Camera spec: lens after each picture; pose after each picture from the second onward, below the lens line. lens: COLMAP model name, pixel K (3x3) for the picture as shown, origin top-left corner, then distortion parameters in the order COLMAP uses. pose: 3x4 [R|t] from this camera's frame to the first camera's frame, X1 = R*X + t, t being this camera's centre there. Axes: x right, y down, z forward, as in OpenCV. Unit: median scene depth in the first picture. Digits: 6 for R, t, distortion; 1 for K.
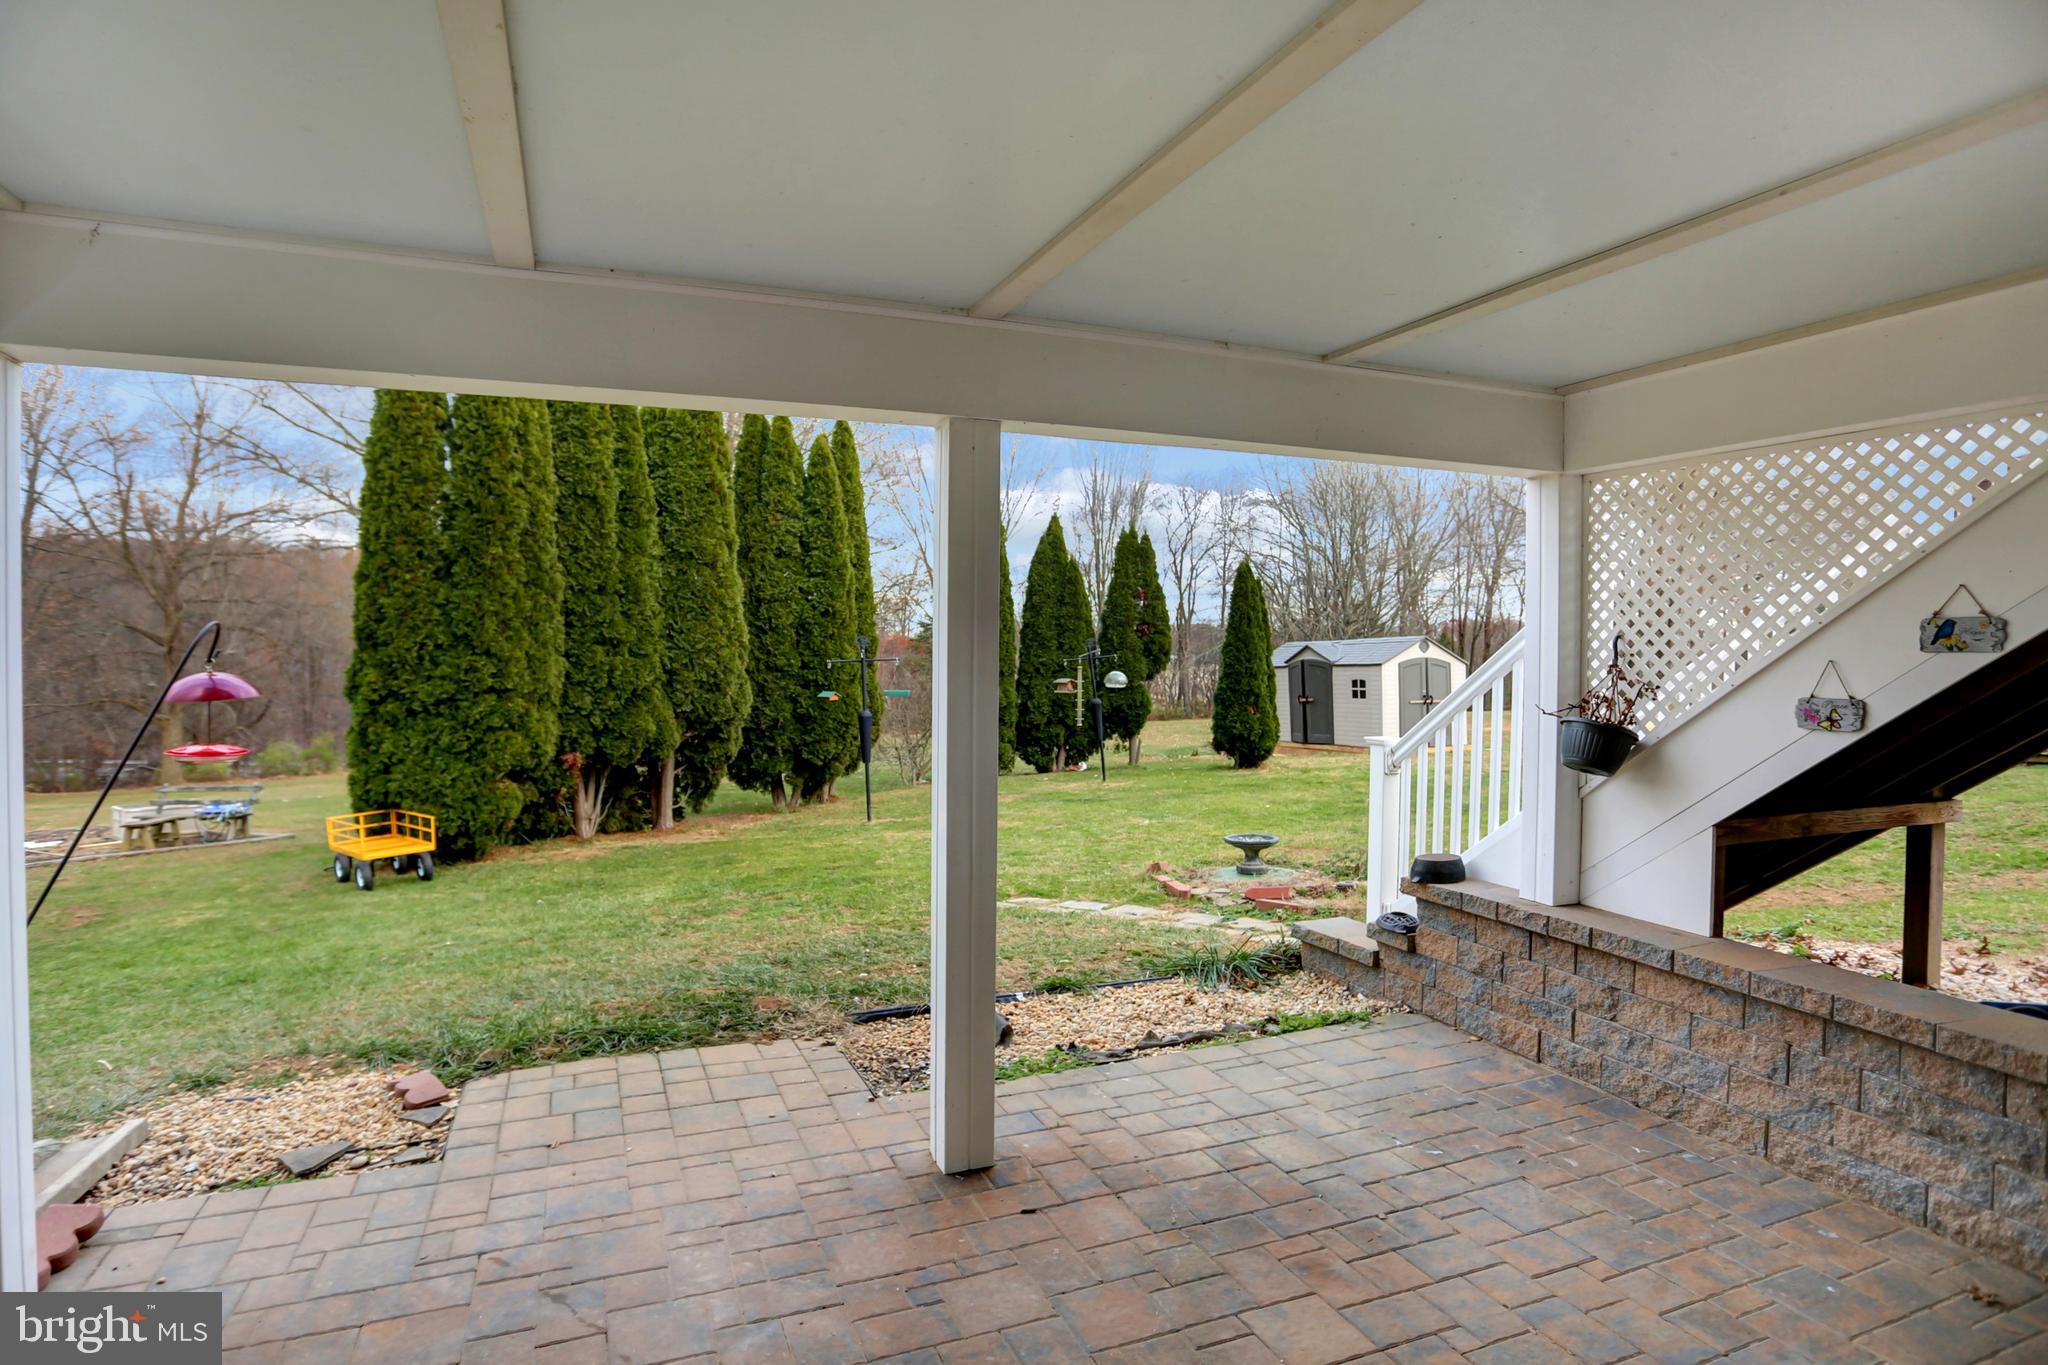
lens RADIAL K [[1059.7, 0, 1056.8], [0, 1059.7, 677.1], [0, 0, 1]] dist [-0.076744, 0.034429]
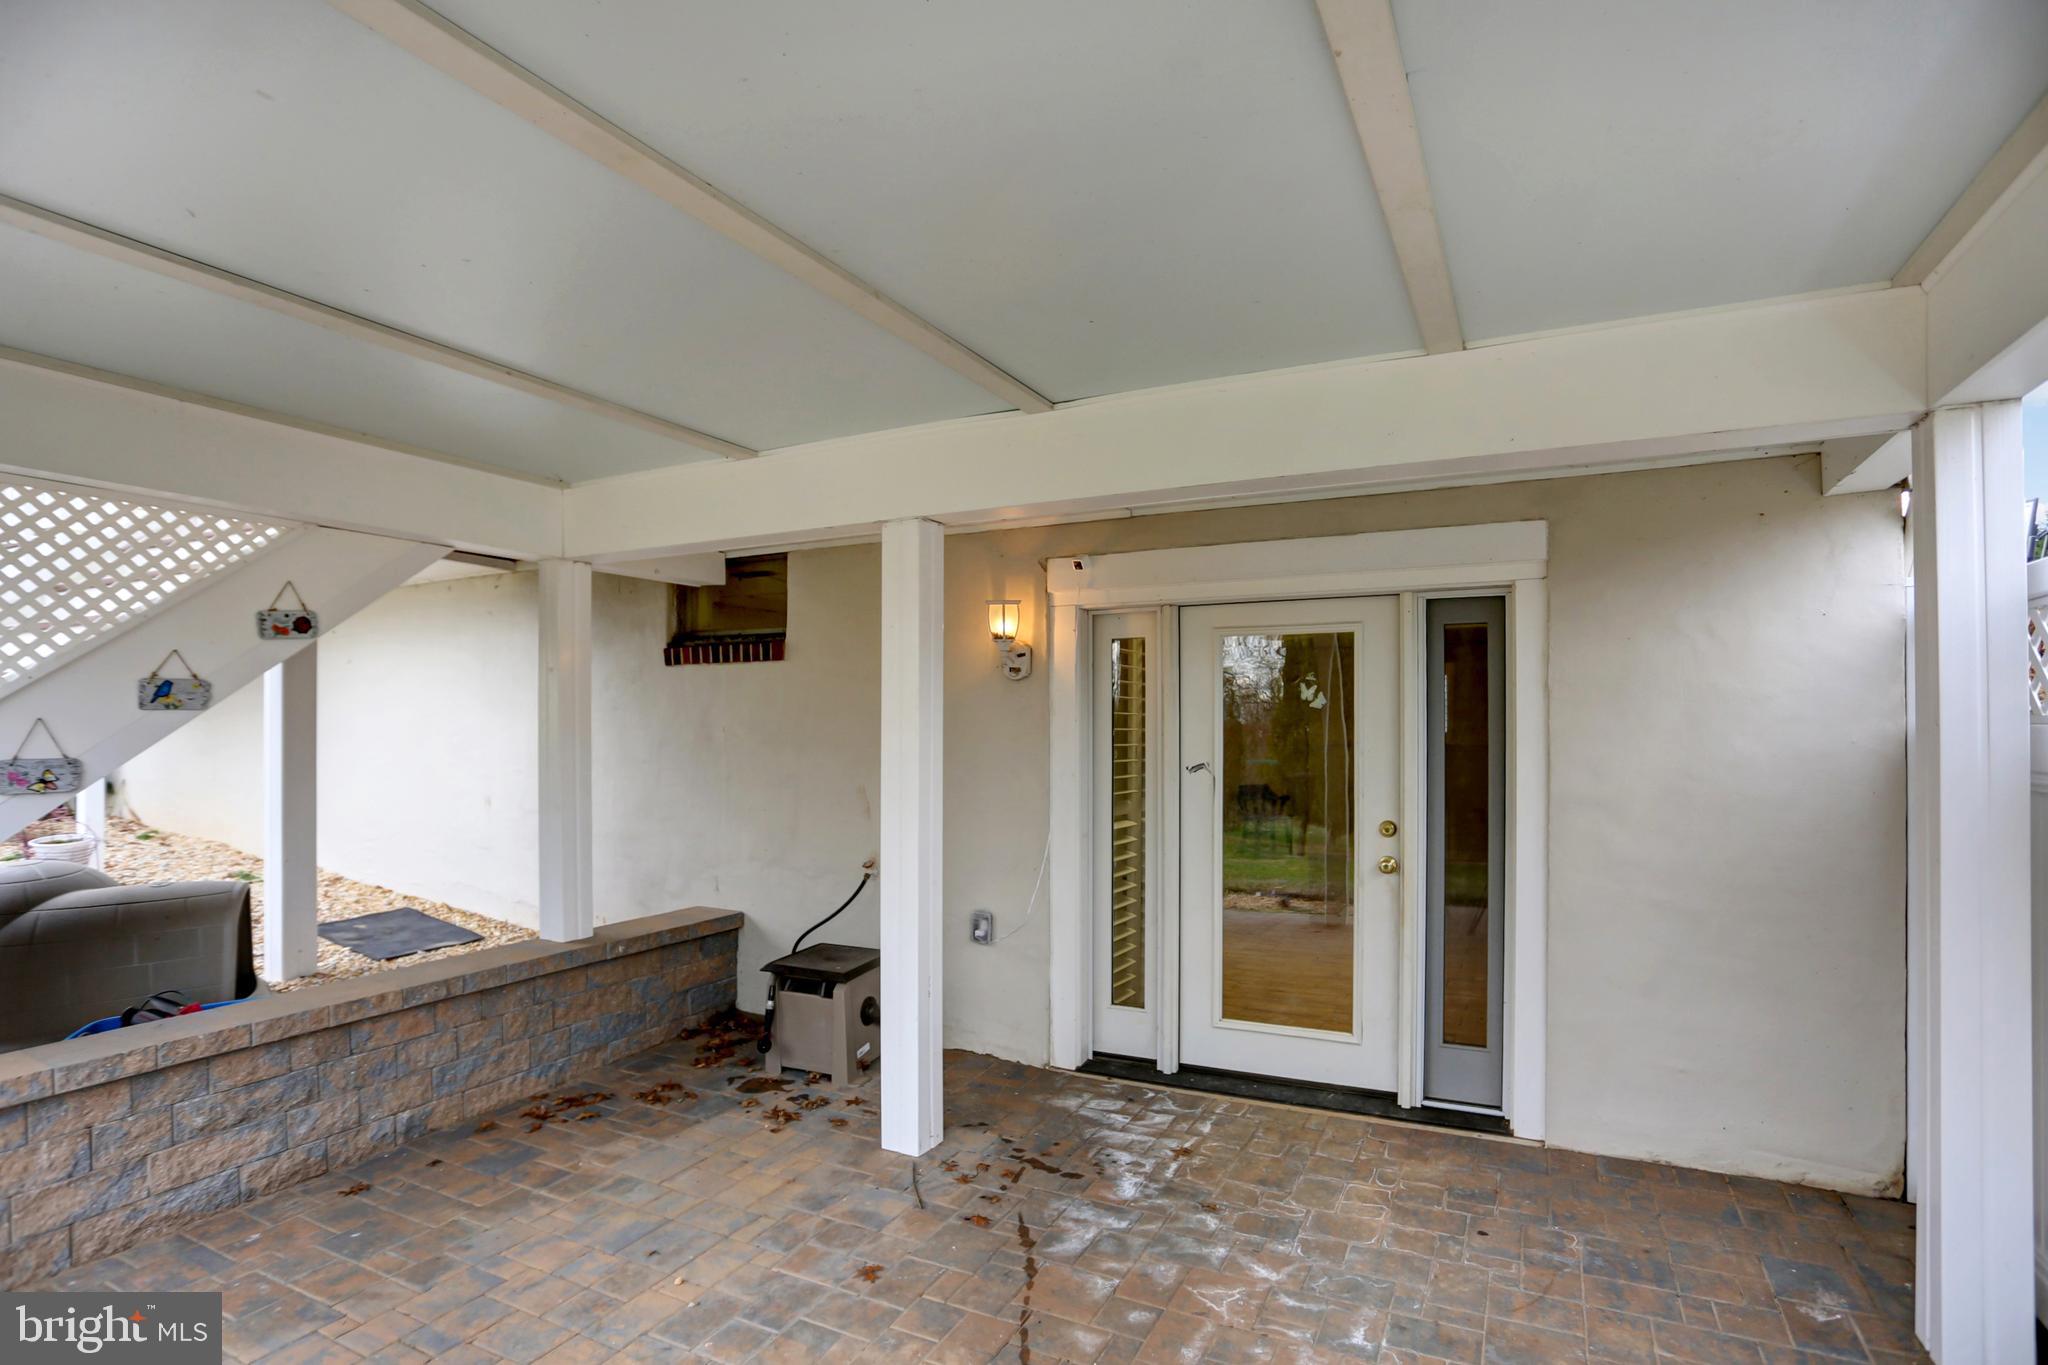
lens RADIAL K [[1021.8, 0, 1027.2], [0, 1021.8, 724.1], [0, 0, 1]] dist [-0.075426, 0.028442]
pose [[-0.639226, -0.009321, 0.768962, -0.551756], [0.015088, 0.999582, 0.024659, -0.020848], [-0.768871, 0.027365, -0.638818, 0.958334]]
